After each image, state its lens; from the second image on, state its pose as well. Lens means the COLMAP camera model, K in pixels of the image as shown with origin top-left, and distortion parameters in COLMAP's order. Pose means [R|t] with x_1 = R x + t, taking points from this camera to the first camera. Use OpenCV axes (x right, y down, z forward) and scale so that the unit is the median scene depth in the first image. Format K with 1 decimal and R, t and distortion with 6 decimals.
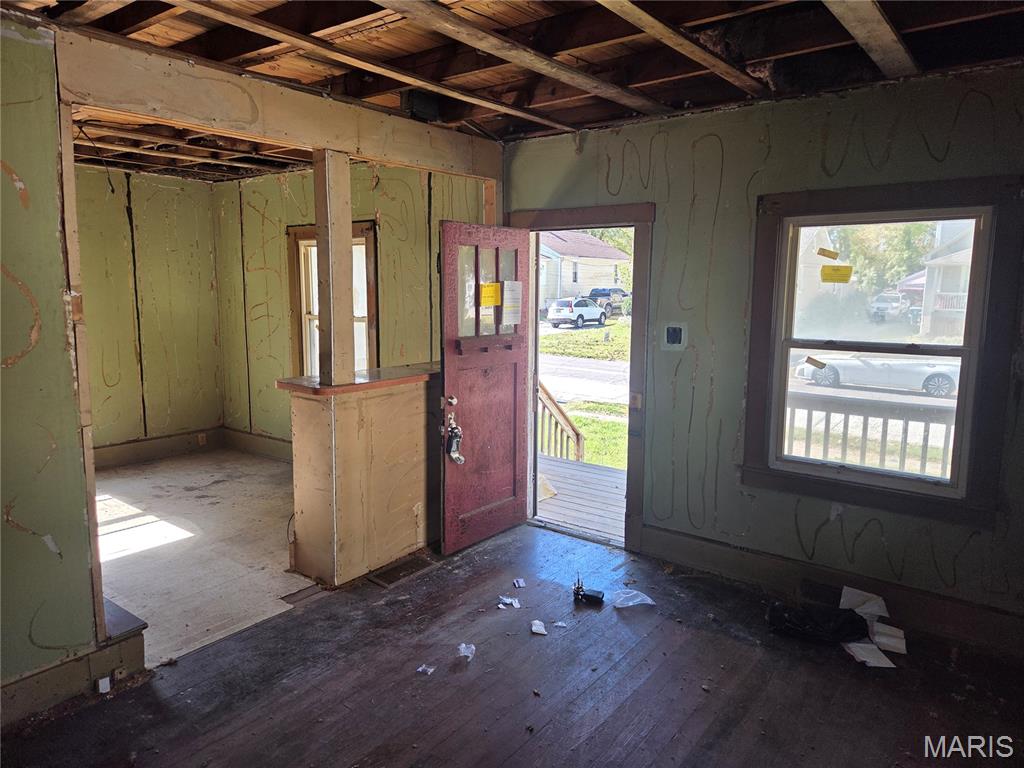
lens RADIAL K [[689.5, 0, 510.2], [0, 689.5, 382.3], [0, 0, 1]] dist [0.081694, -0.070841]
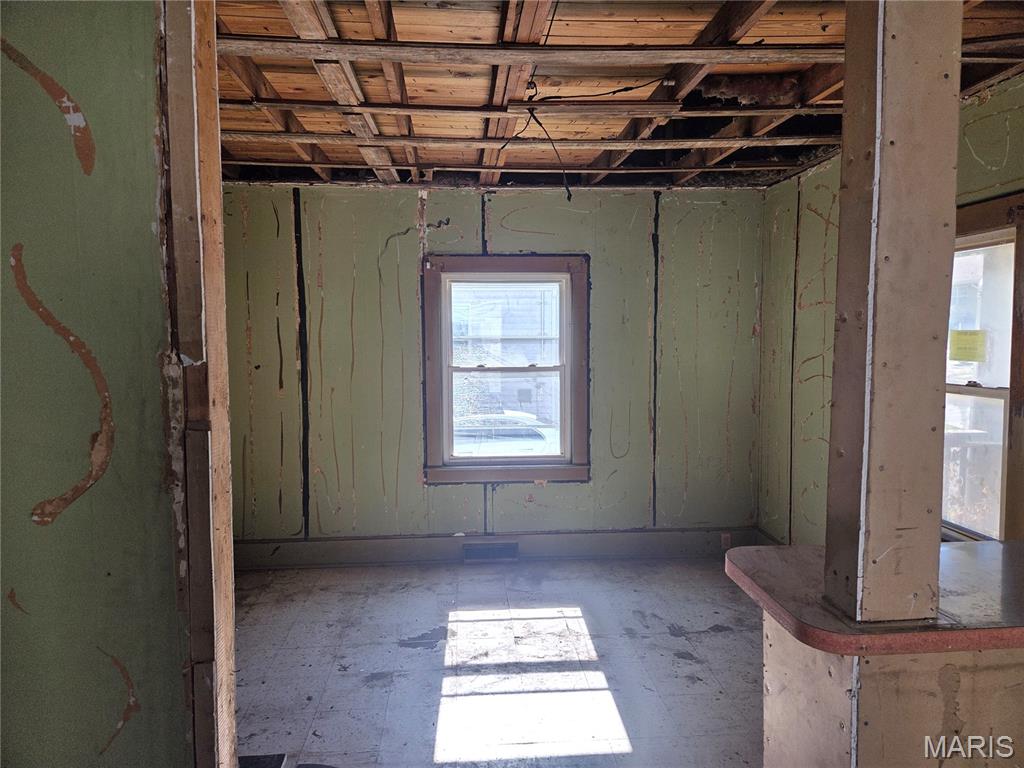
lens RADIAL K [[689.5, 0, 510.2], [0, 689.5, 382.3], [0, 0, 1]] dist [0.081694, -0.070841]
pose [[0.673641, 0.041412, -0.737898, -0.080327], [-0.086603, 0.995974, -0.023166, -0.058799], [0.733967, 0.079510, 0.674515, 0.419328]]
